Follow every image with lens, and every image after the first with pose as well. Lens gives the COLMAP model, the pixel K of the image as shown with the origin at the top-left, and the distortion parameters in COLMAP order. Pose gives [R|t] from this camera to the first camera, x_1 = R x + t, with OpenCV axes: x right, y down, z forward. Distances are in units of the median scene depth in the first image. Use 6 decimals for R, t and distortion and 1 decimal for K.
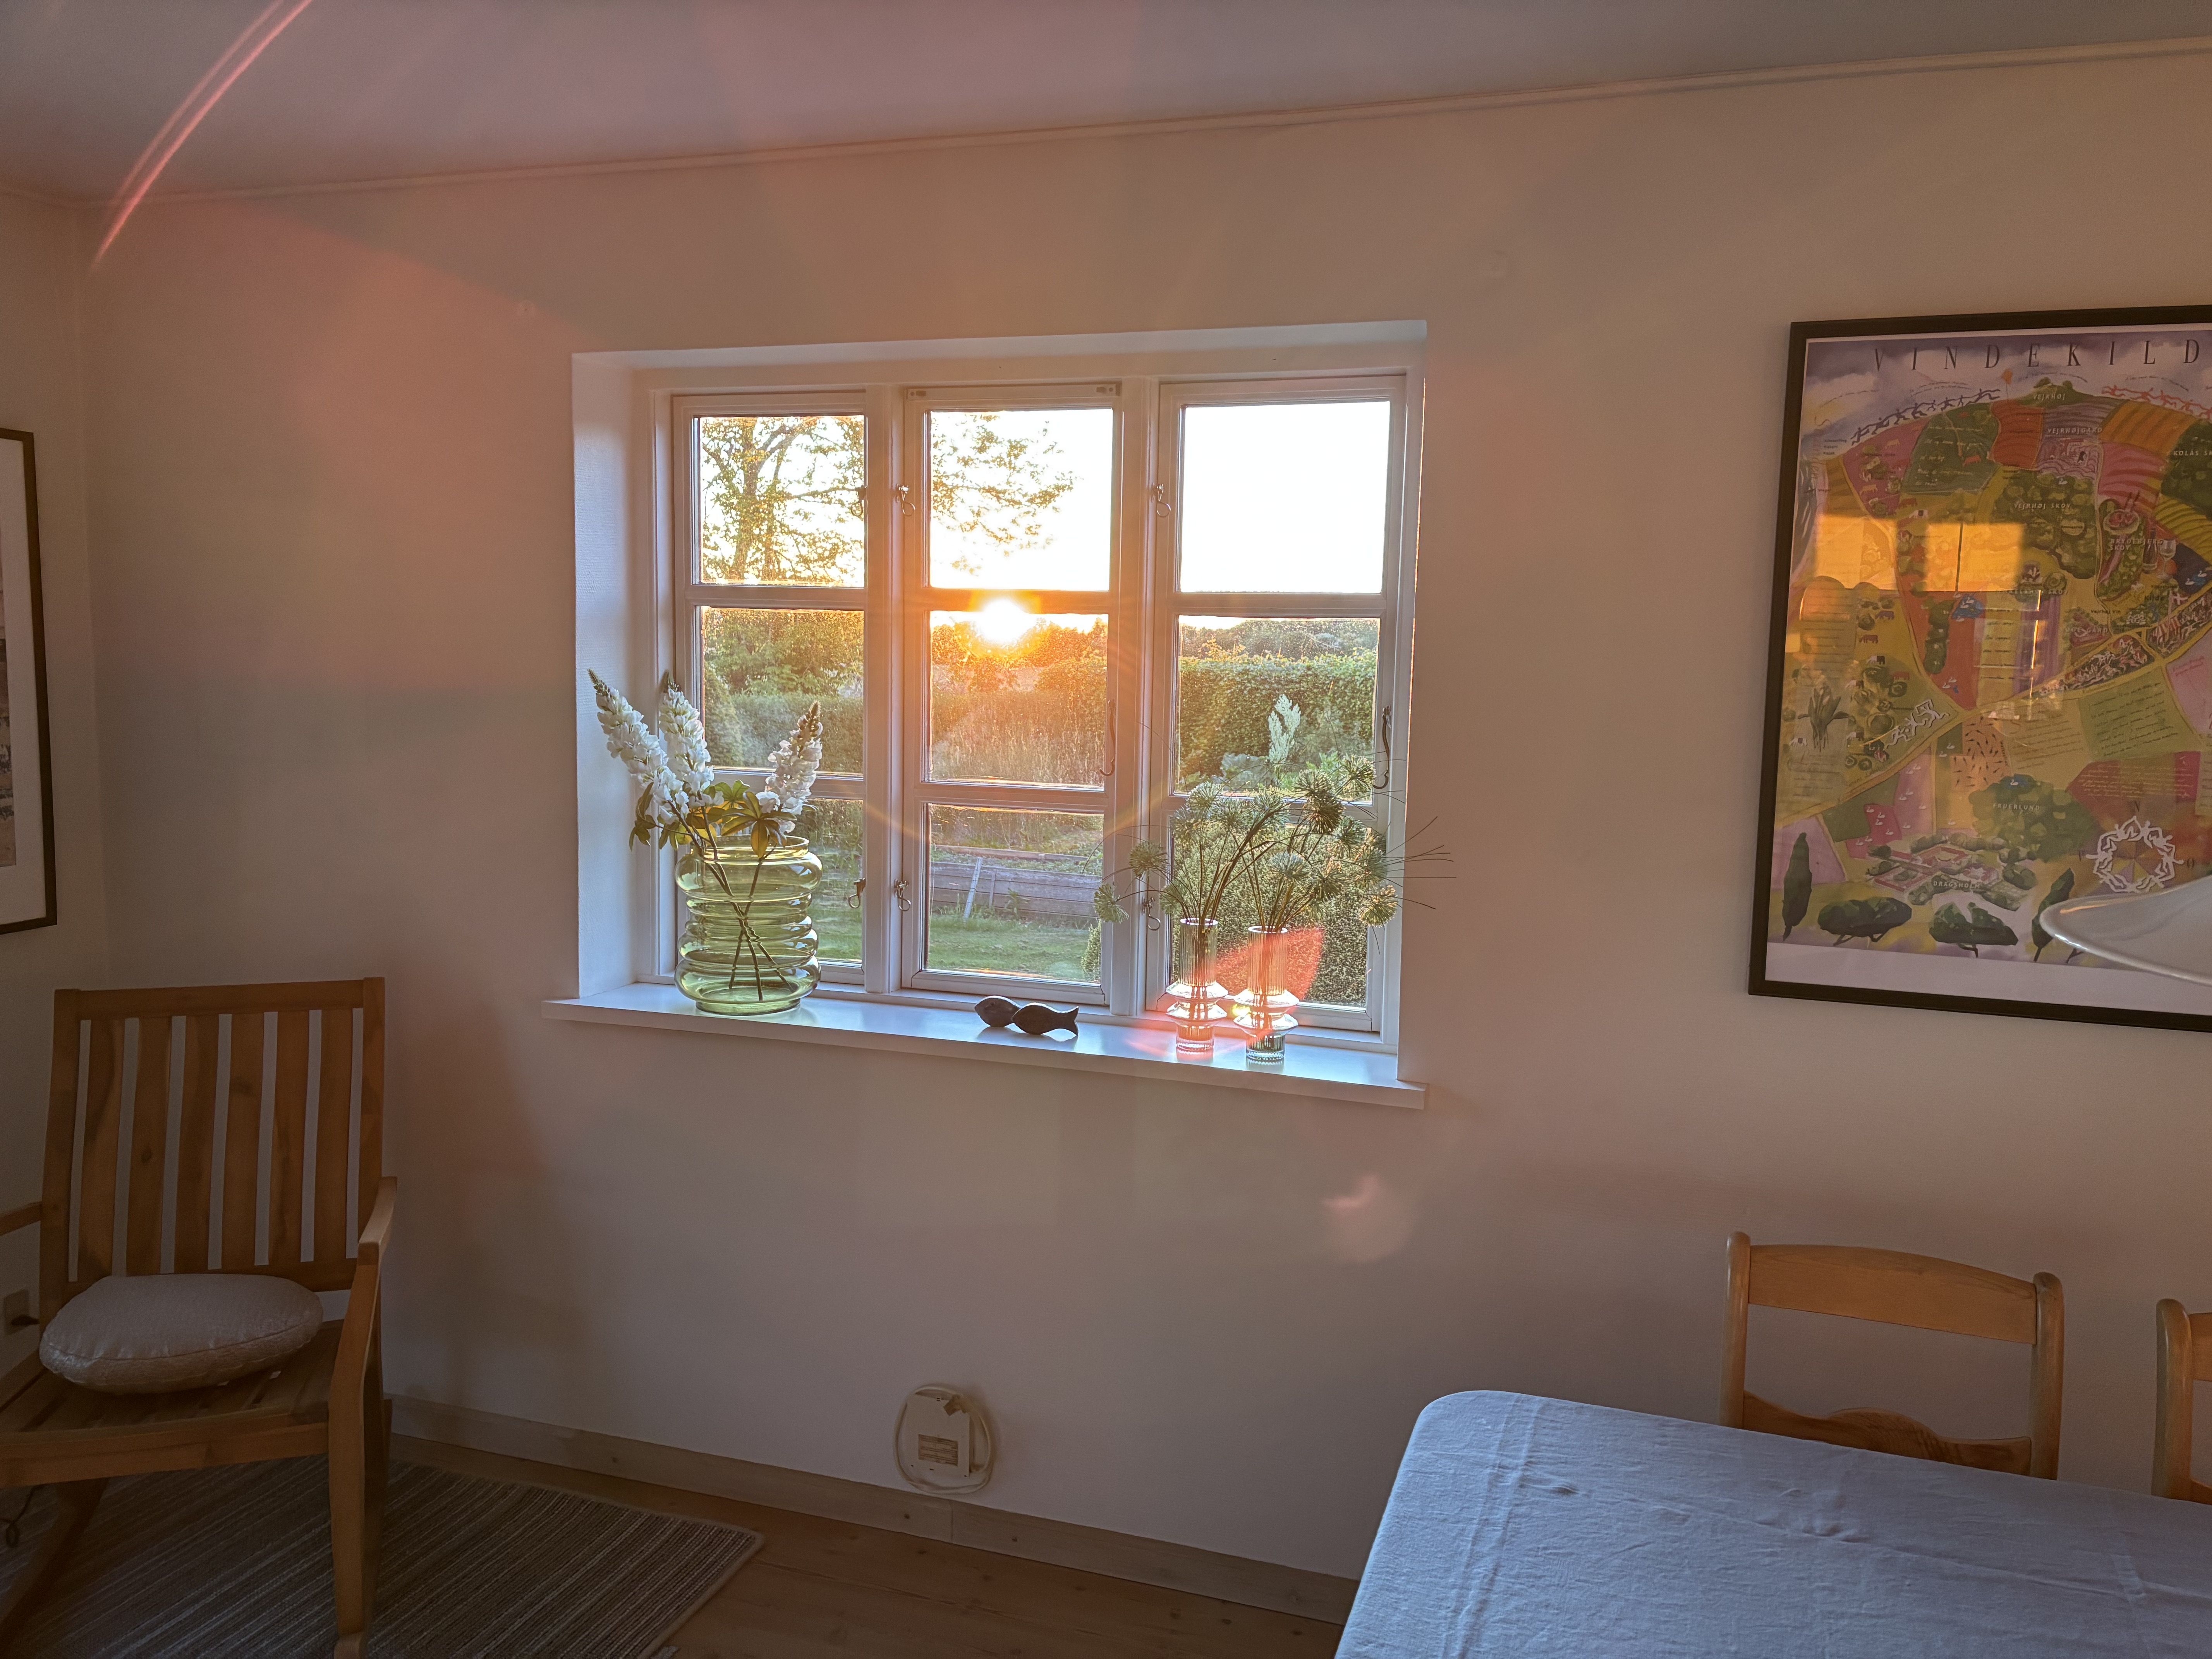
lens RADIAL K [[1443.1, 0, 1106.0], [0, 1443.1, 829.5], [0, 0, 1]] dist [0.103197, -0.089332]
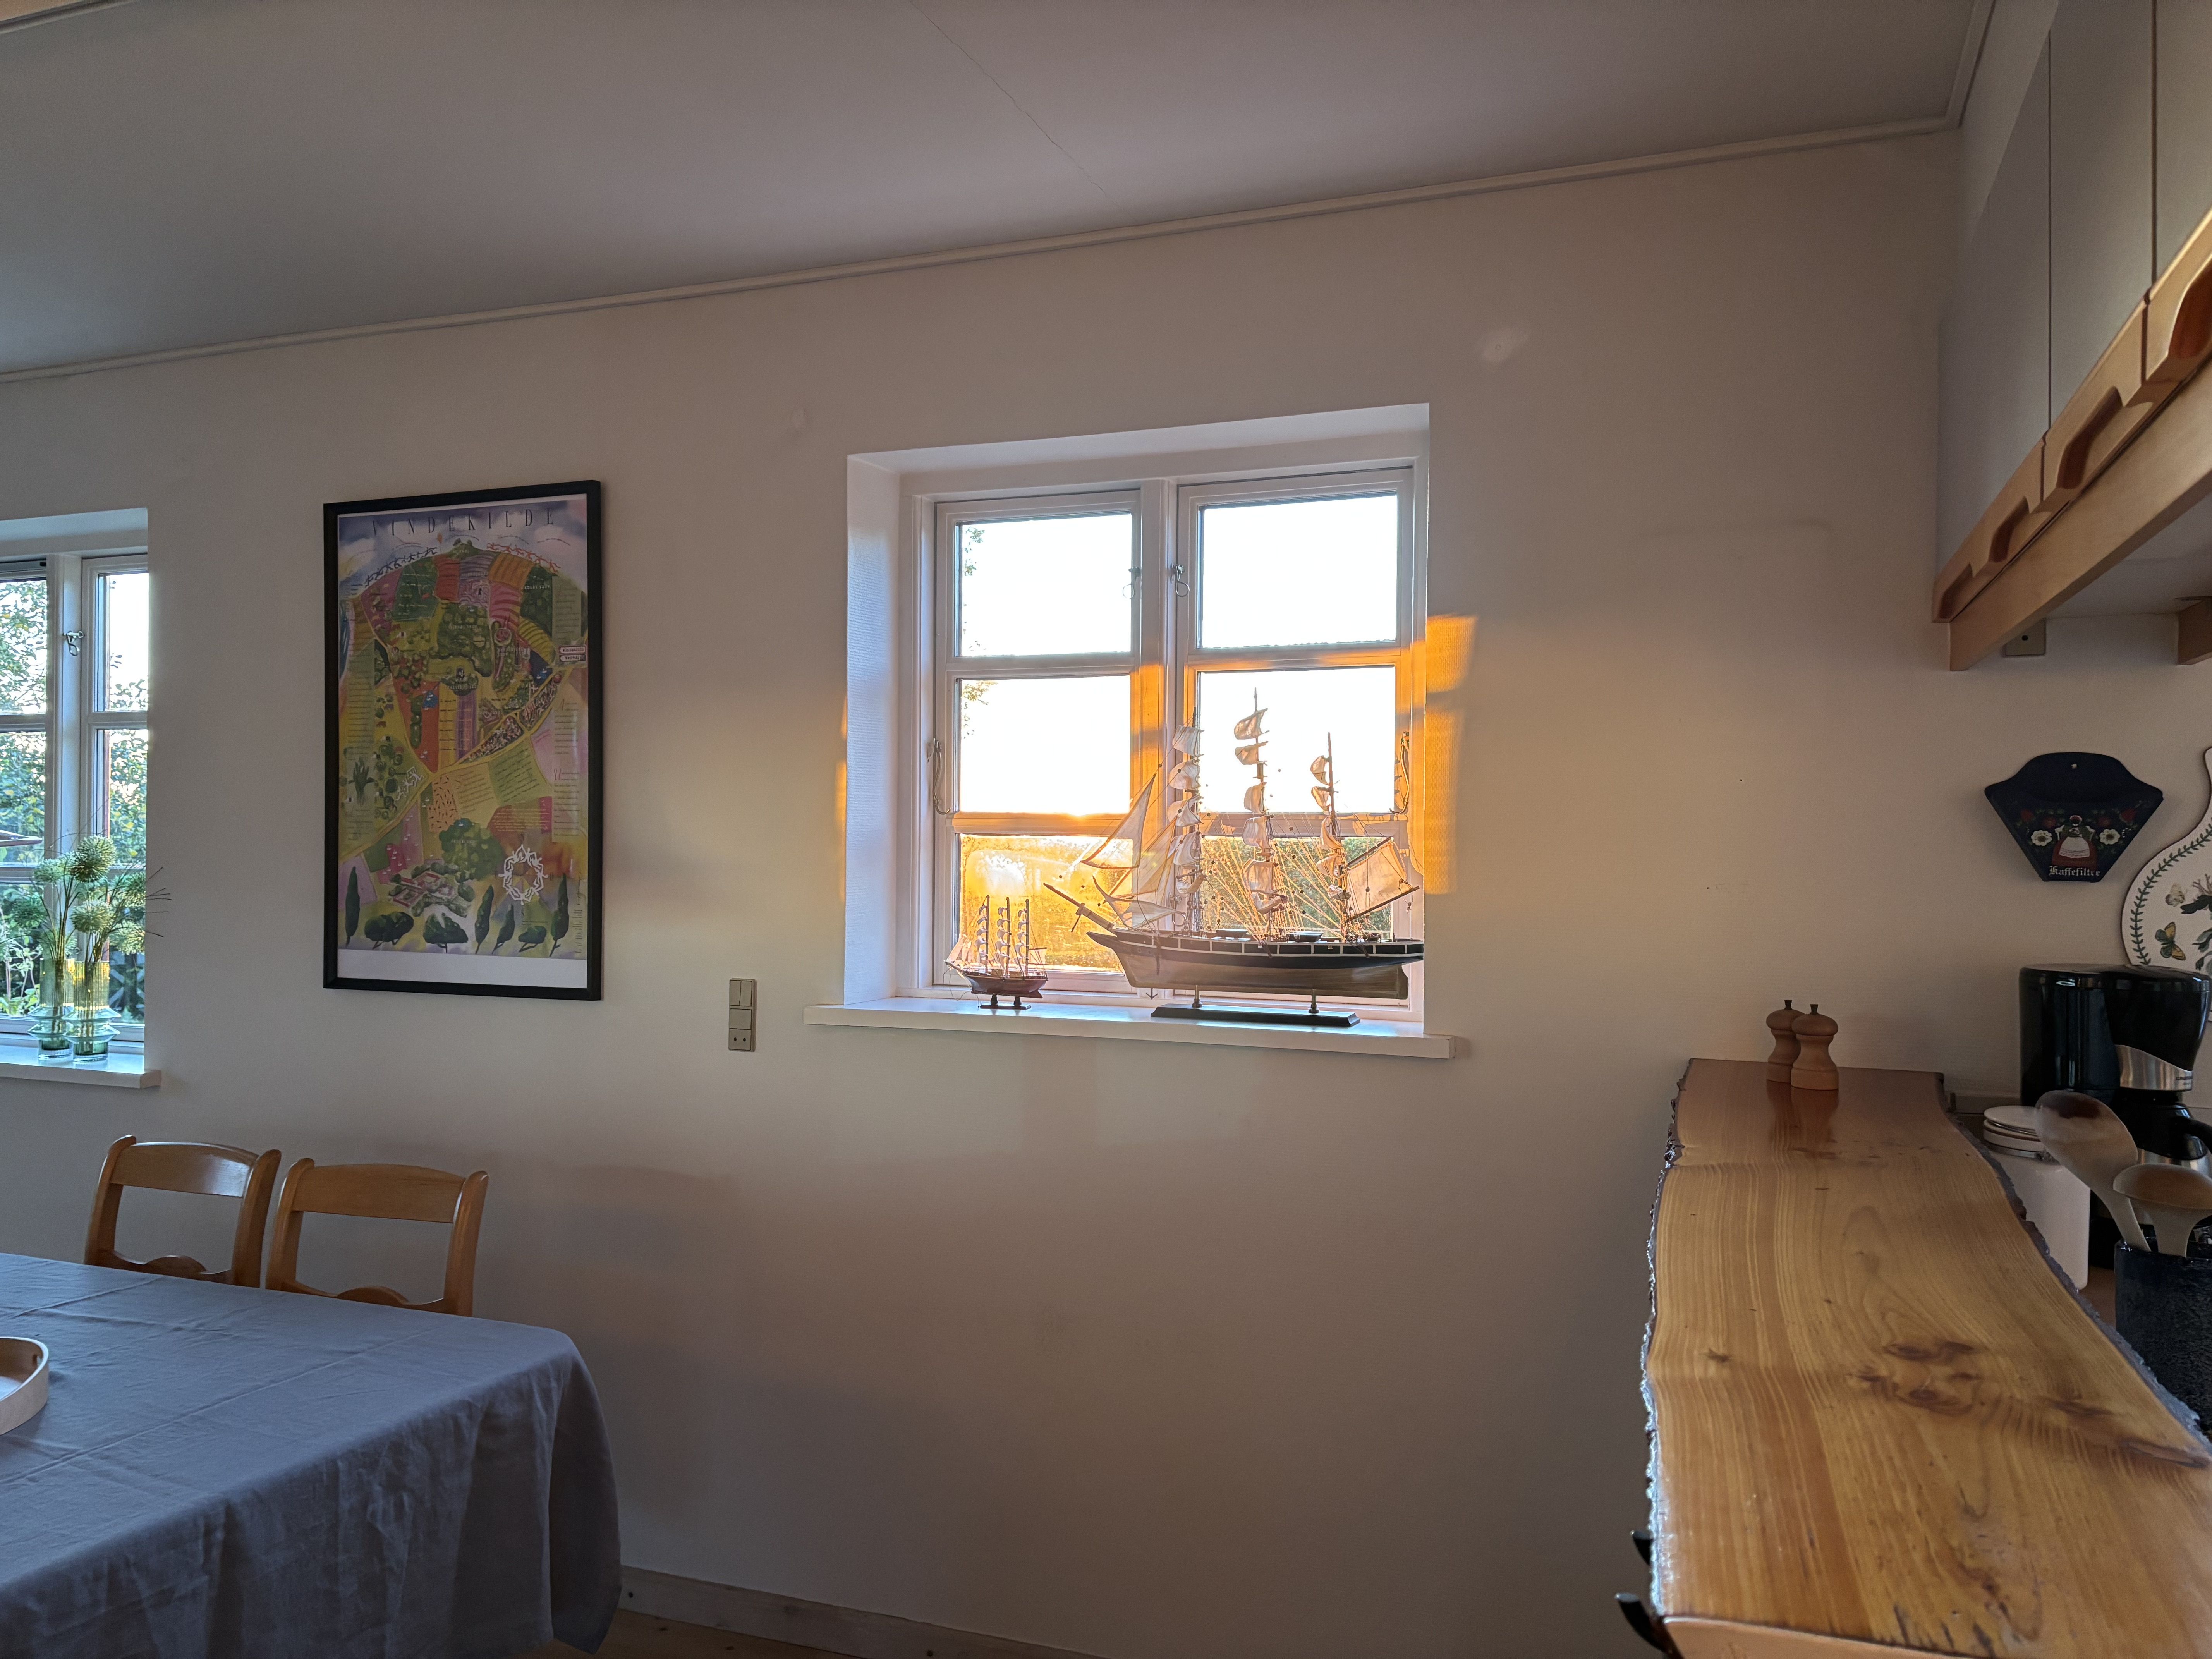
lens RADIAL K [[1667.4, 0, 1106.0], [0, 1667.4, 829.5], [0, 0, 1]] dist [-0.002976, 0.003400]
pose [[0.996399, -0.030484, -0.079119, 1.323453], [0.022990, 0.995311, -0.093959, 0.132070], [0.081613, 0.091802, 0.992427, -0.488281]]
